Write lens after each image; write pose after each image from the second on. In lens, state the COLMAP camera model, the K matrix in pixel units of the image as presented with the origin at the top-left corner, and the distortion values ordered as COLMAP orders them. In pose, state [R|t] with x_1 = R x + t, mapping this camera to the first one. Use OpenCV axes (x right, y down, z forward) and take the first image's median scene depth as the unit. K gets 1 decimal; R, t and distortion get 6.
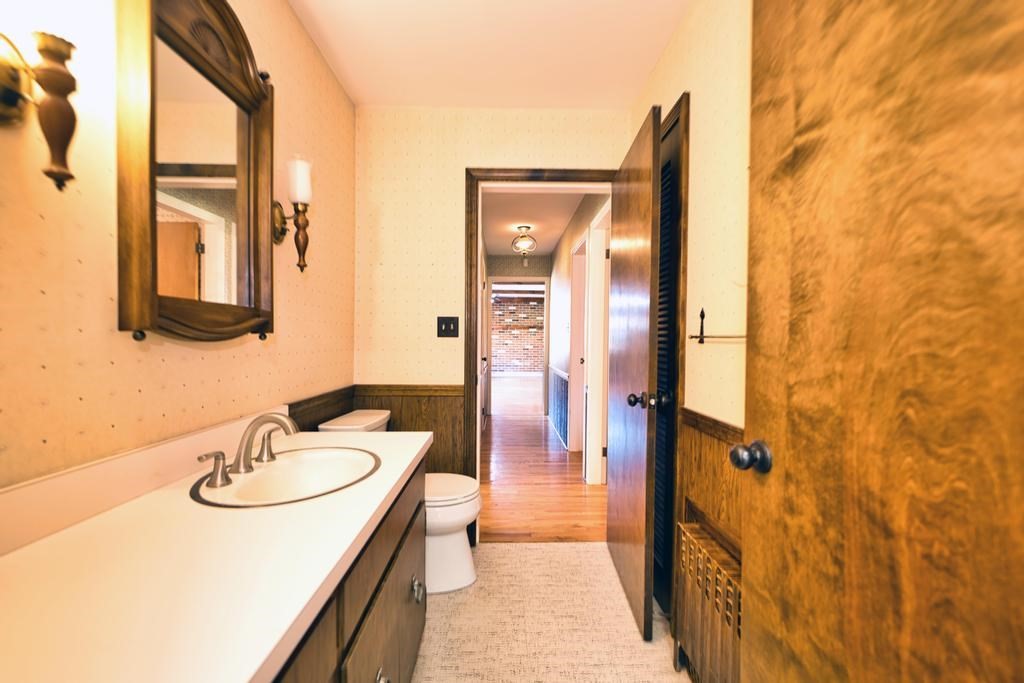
lens RADIAL K [[423.4, 0, 514.4], [0, 423.4, 344.4], [0, 0, 1]] dist [0.001956, 0.000422]
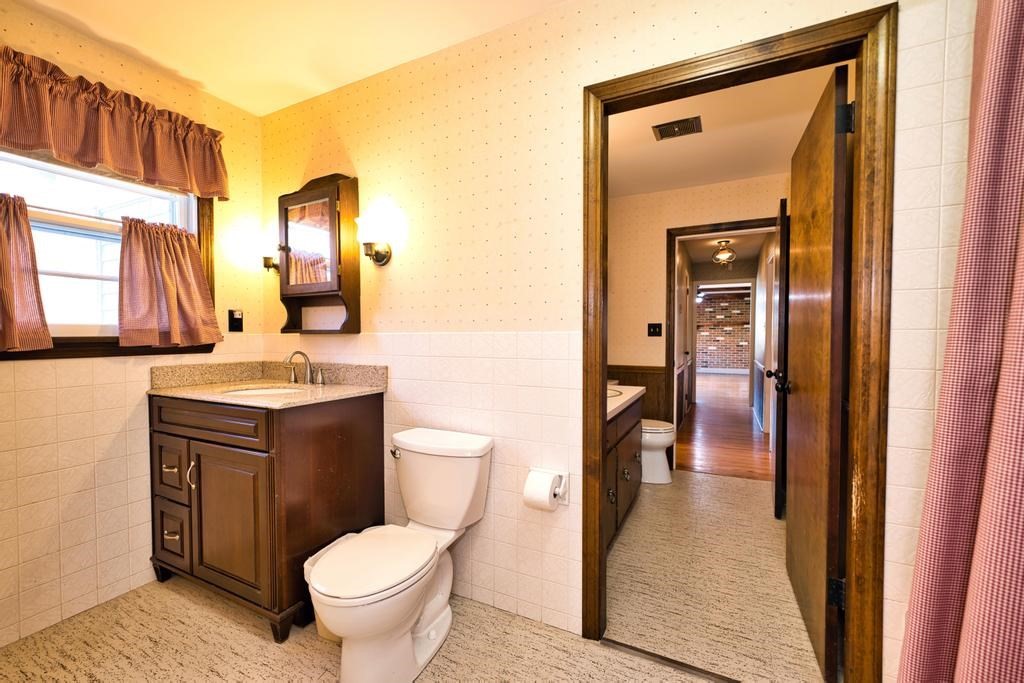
lens RADIAL K [[423.4, 0, 512.7], [0, 423.4, 347.8], [0, 0, 1]] dist [0.001956, 0.000422]
pose [[0.884677, 0.003917, -0.466188, 0.054721], [0.003055, 0.999895, 0.014198, 0.000639], [0.466194, -0.013985, 0.884572, -0.318629]]
